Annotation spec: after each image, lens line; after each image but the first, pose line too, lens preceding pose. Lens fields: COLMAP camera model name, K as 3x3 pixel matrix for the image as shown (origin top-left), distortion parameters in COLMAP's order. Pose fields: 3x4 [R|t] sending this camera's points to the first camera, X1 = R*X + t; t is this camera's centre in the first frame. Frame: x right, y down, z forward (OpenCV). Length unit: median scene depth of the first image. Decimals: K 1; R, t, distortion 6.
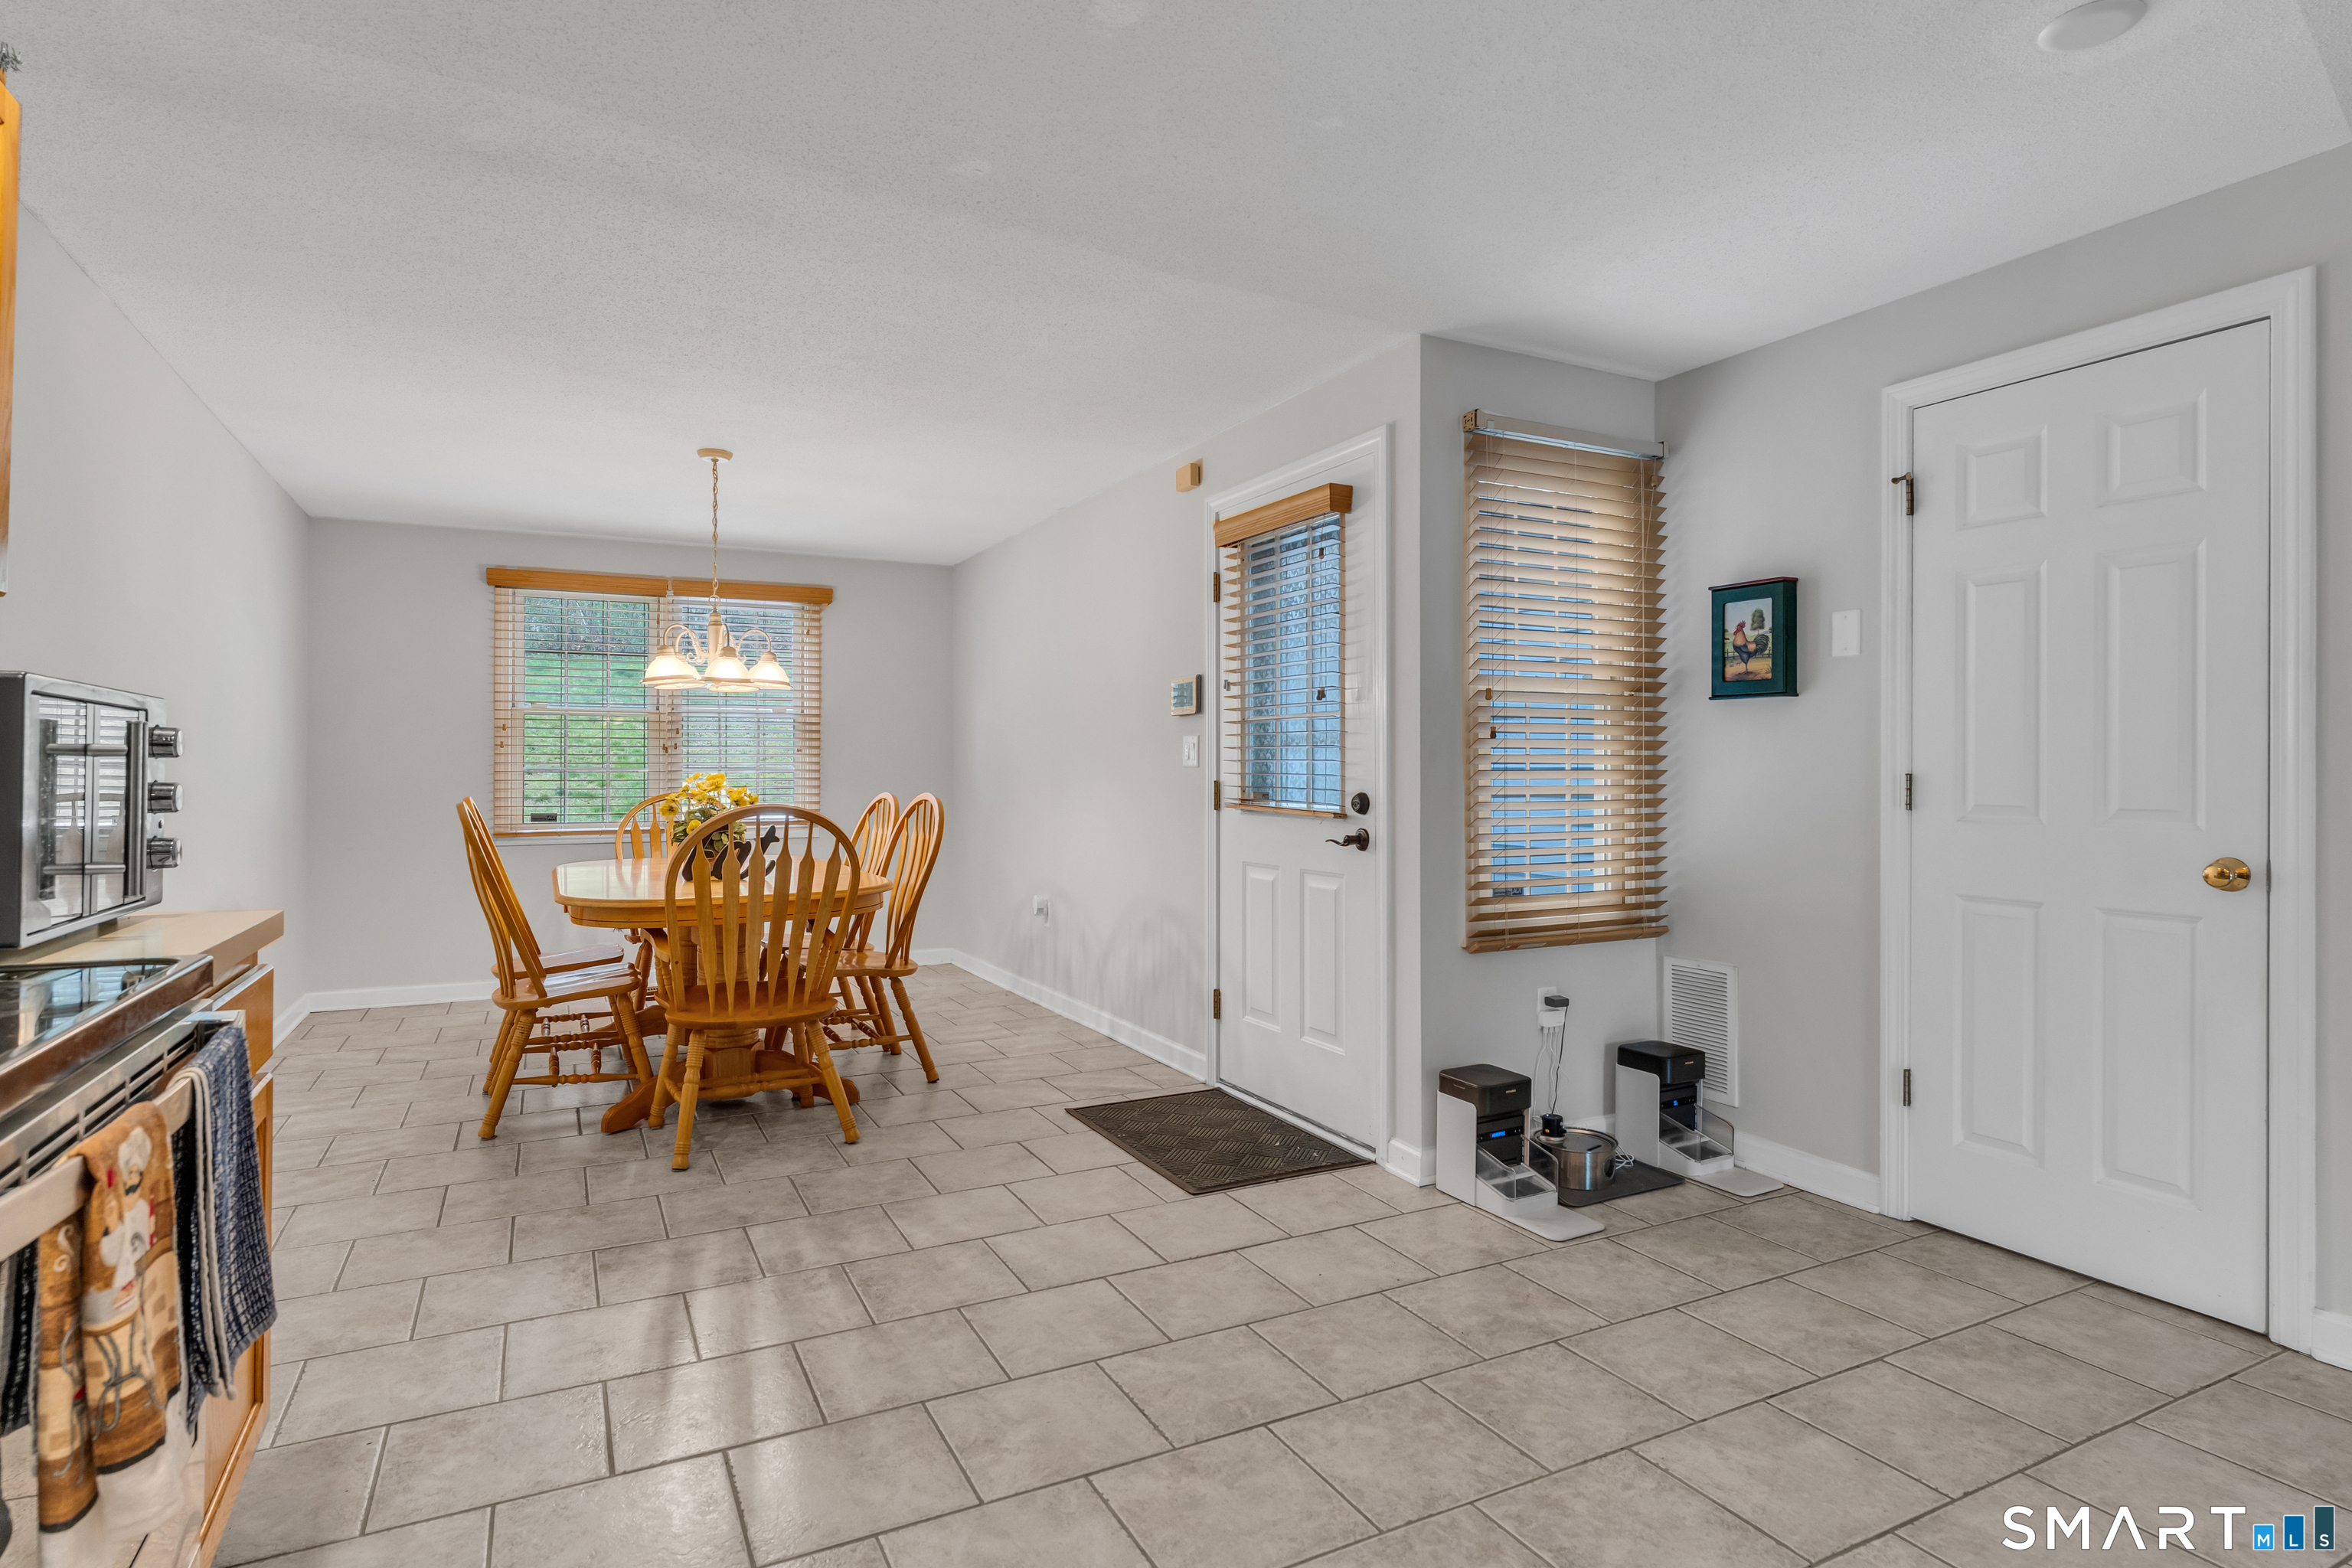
lens RADIAL K [[1206.2, 0, 1174.6], [0, 1206.2, 760.4], [0, 0, 1]] dist [0.000877, -0.000139]
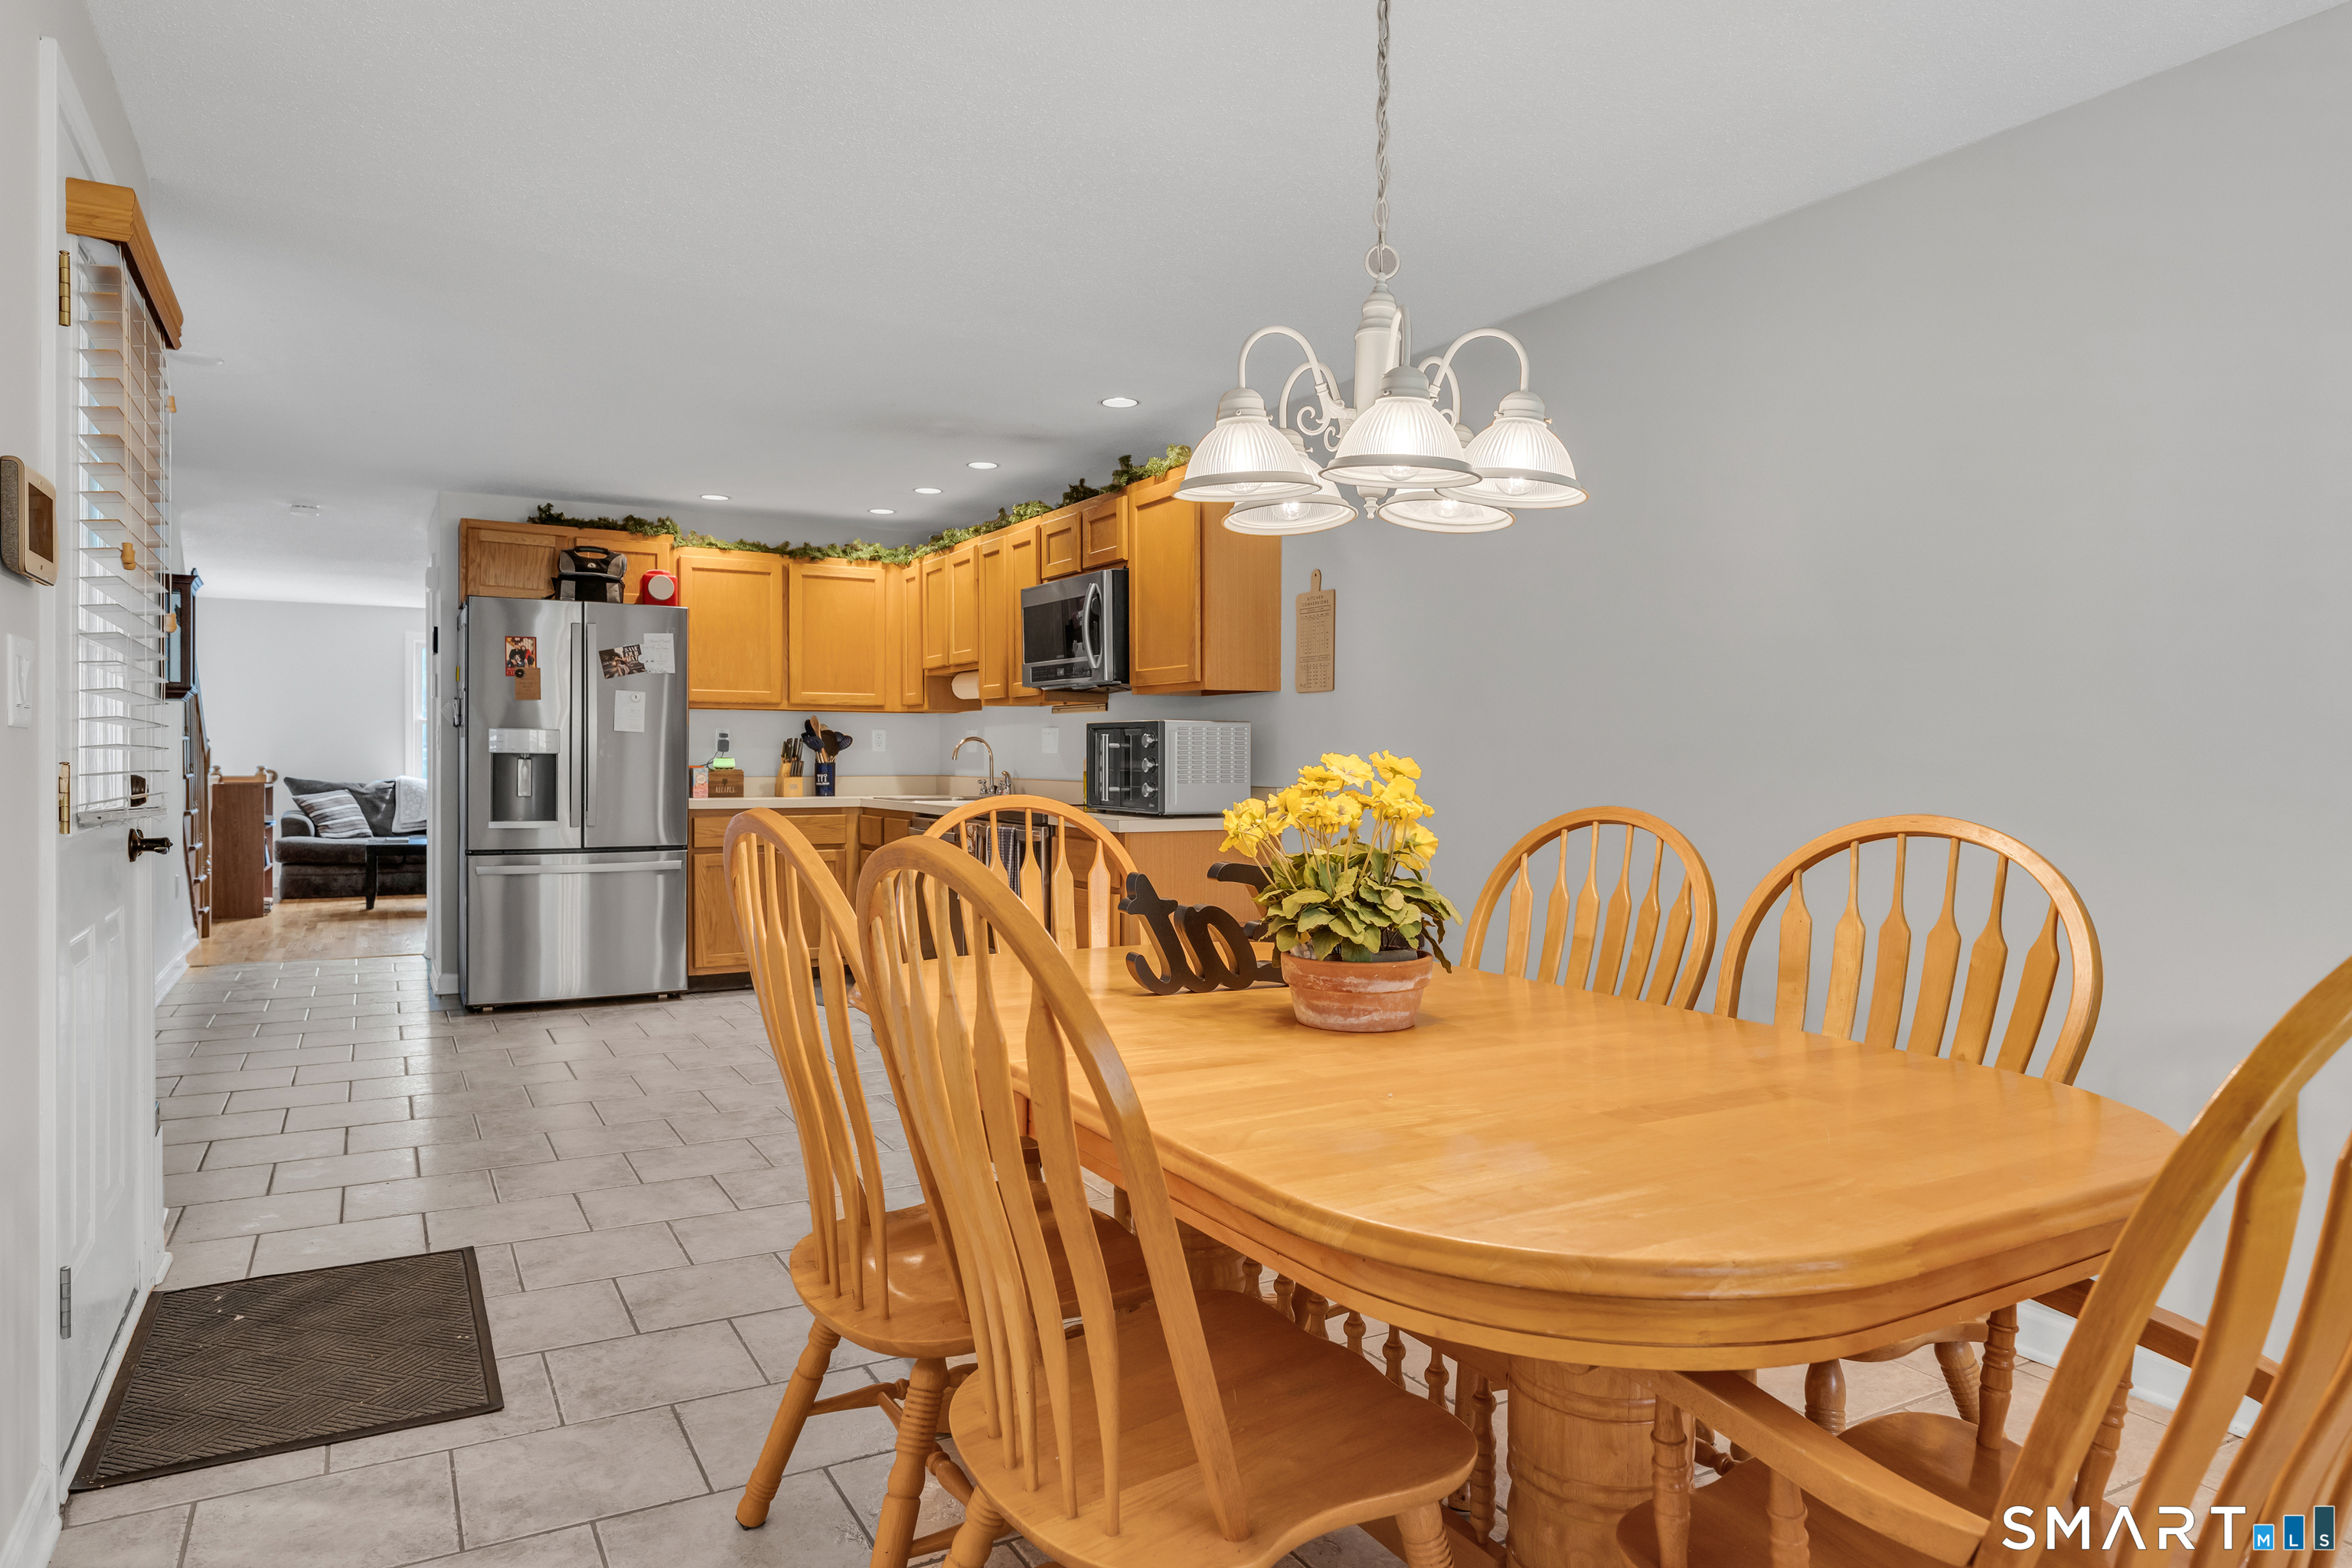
lens RADIAL K [[1440.9, 0, 1177.5], [0, 1440.9, 775.4], [0, 0, 1]] dist [0.006082, -0.003393]
pose [[-0.999413, -0.006880, -0.033572, -0.394139], [-0.007003, 0.999969, 0.003532, 0.019293], [0.033546, 0.003765, -0.999430, 1.803993]]
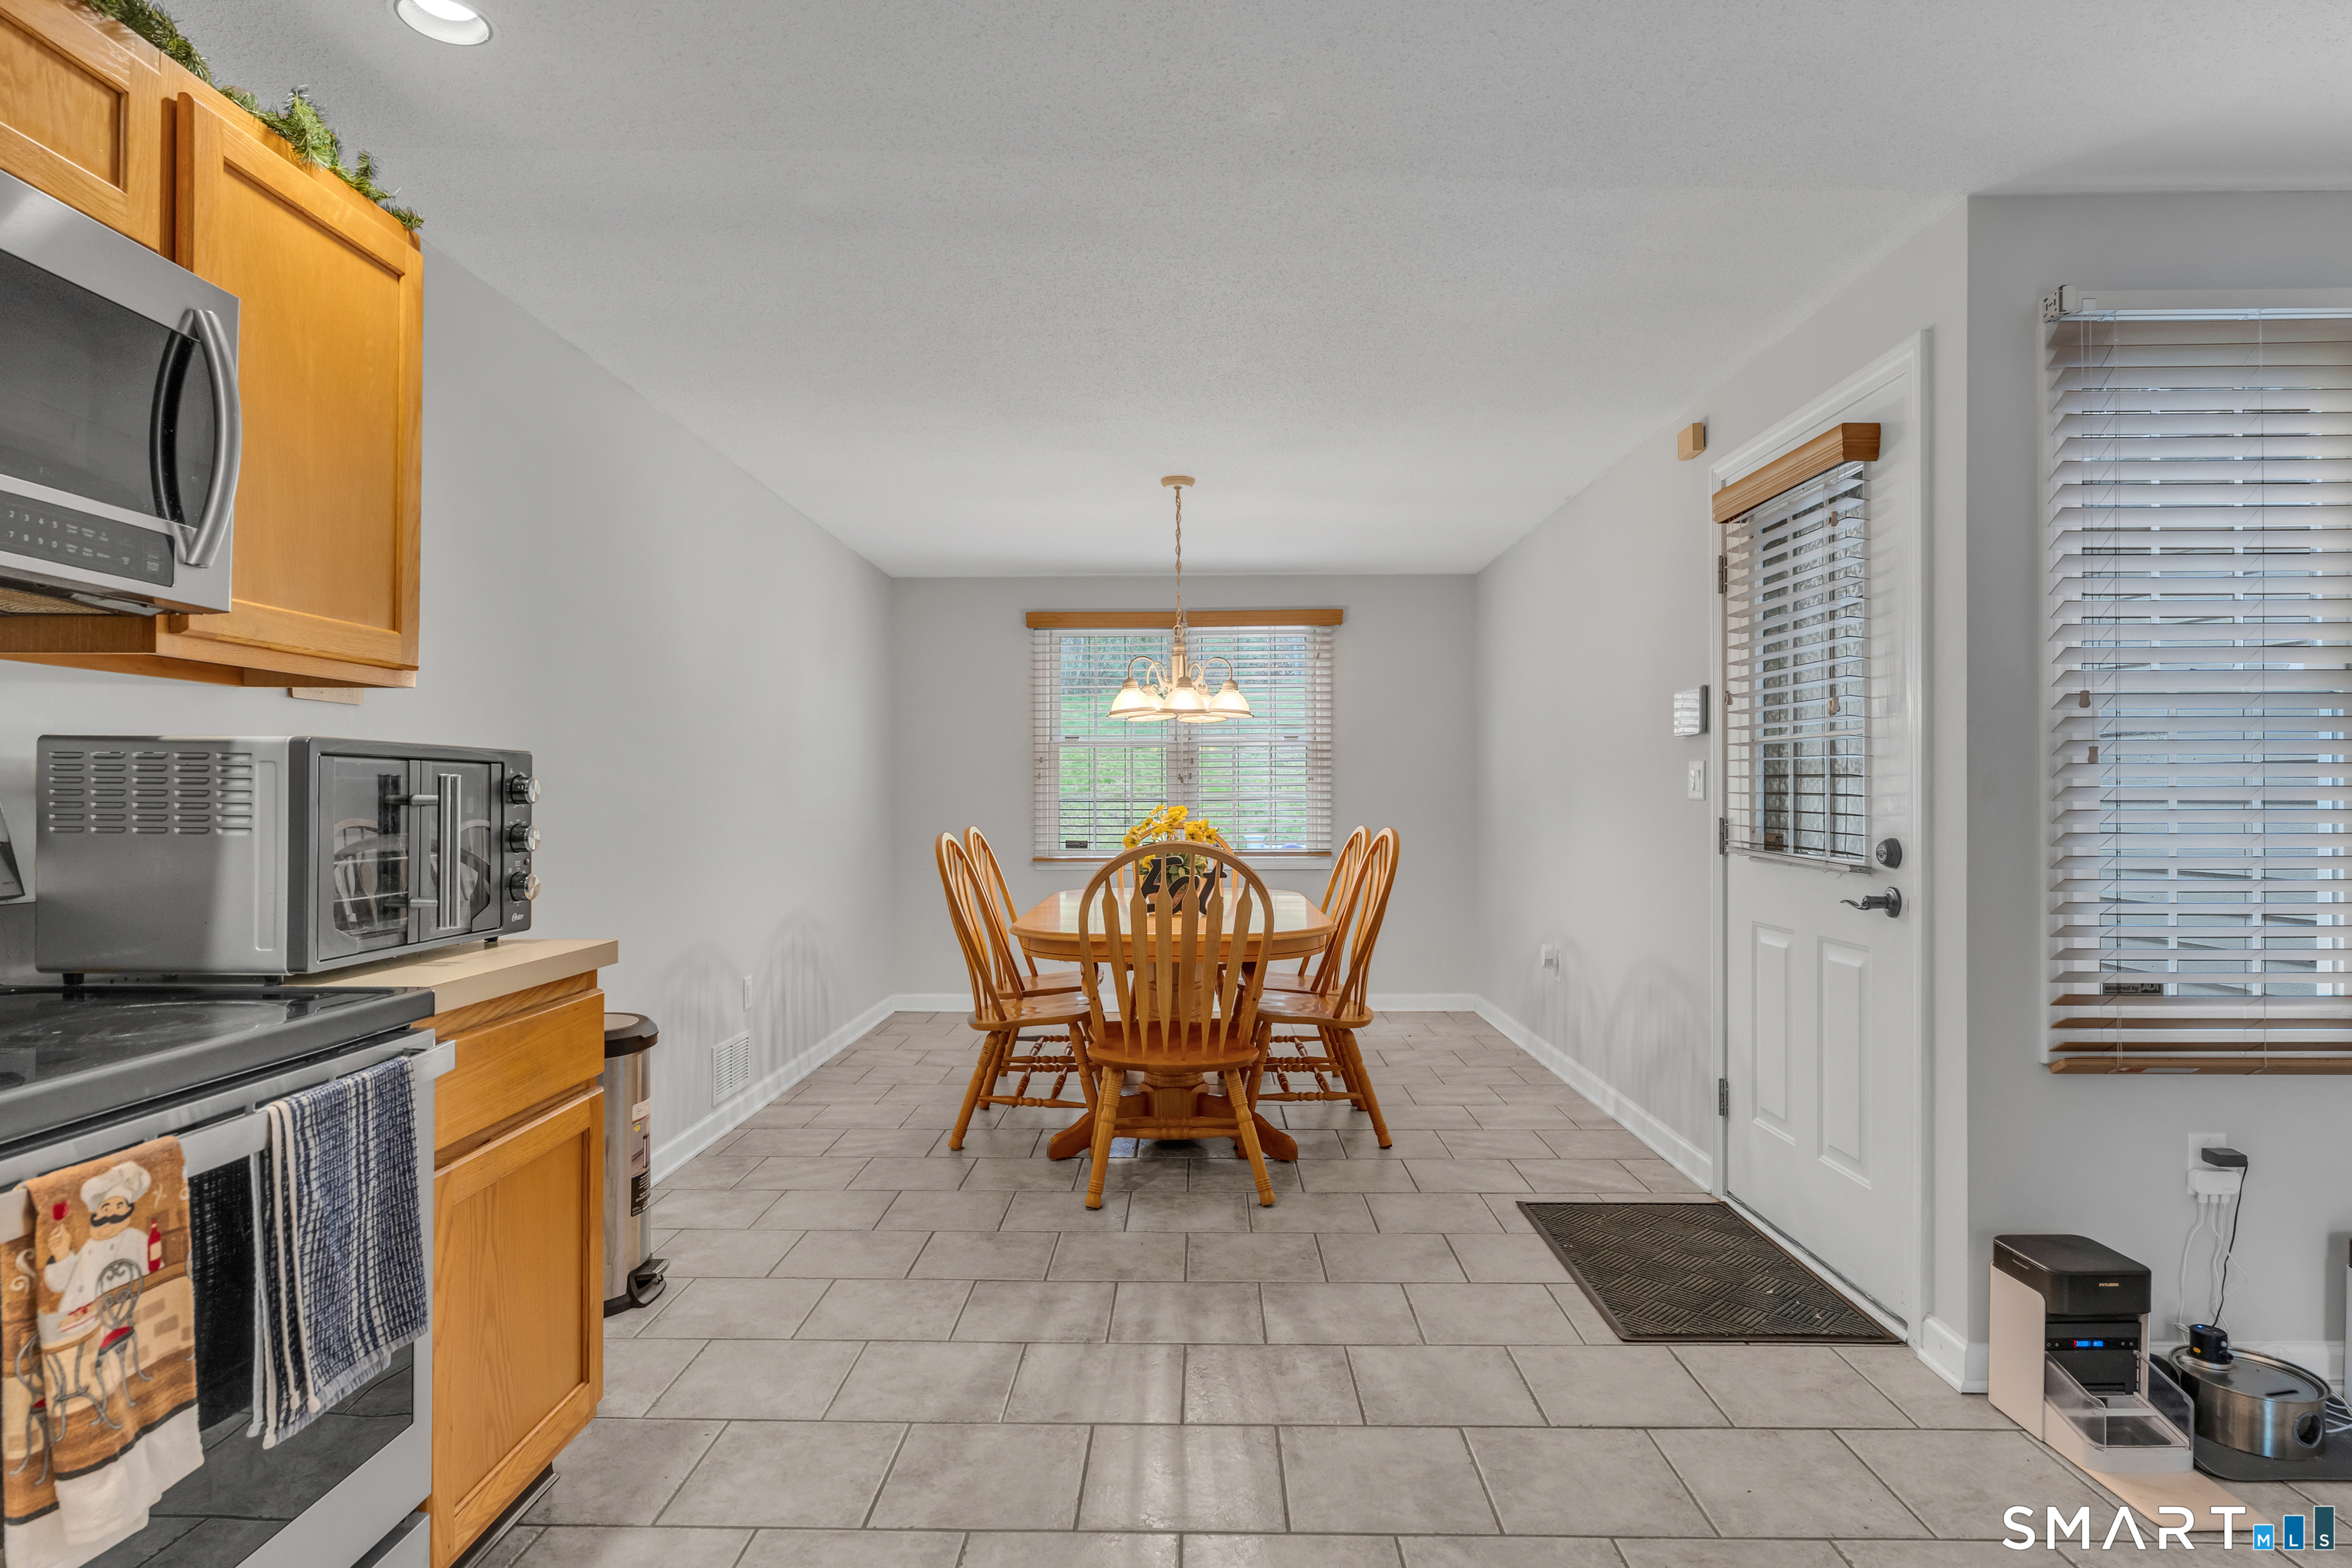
lens RADIAL K [[1263.0, 0, 1180.6], [0, 1263.0, 795.6], [0, 0, 1]] dist [-0.001353, 0.001277]
pose [[0.881749, -0.000332, -0.471719, 0.135377], [0.005276, 0.999944, 0.009159, -0.008840], [0.471690, -0.010565, 0.881701, 0.115377]]
